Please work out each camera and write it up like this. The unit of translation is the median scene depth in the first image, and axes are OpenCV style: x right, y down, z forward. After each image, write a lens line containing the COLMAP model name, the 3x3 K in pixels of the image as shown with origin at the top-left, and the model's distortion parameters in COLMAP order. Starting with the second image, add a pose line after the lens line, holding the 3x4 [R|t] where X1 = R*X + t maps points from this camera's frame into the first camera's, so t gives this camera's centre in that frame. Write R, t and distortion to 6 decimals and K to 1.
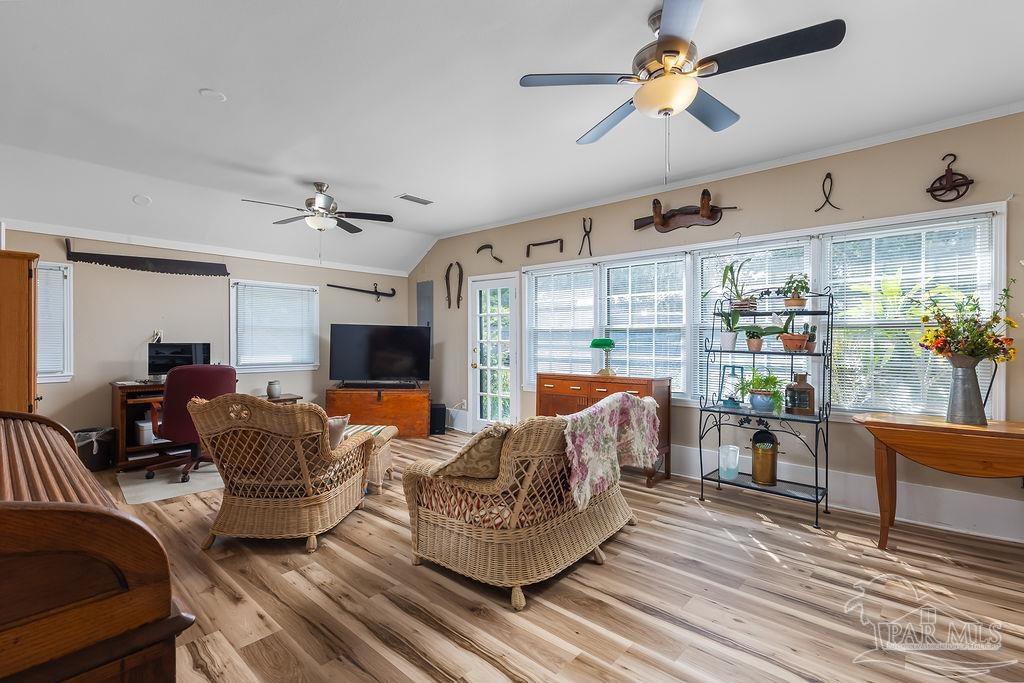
lens RADIAL K [[458.5, 0, 503.6], [0, 458.5, 343.3], [0, 0, 1]] dist [-0.027728, 0.001597]
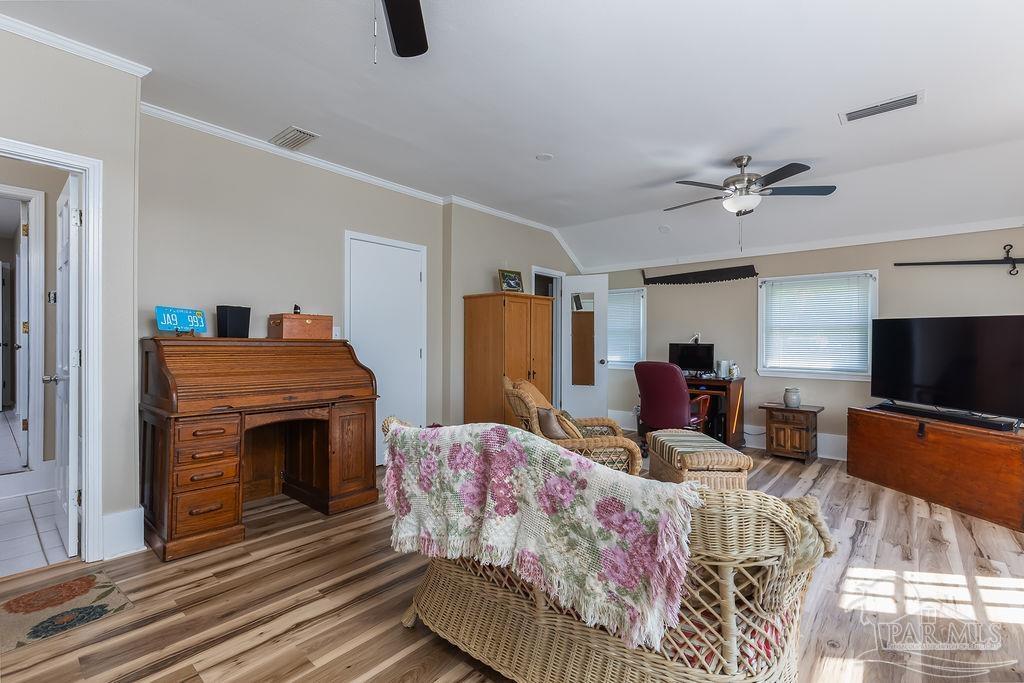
lens RADIAL K [[458.5, 0, 503.2], [0, 458.5, 341.4], [0, 0, 1]] dist [-0.027728, 0.001597]
pose [[0.007438, -0.008476, -0.999936, 0.444545], [-0.010354, 0.999910, -0.008552, 0.007393], [0.999919, 0.010417, 0.007350, 0.551685]]
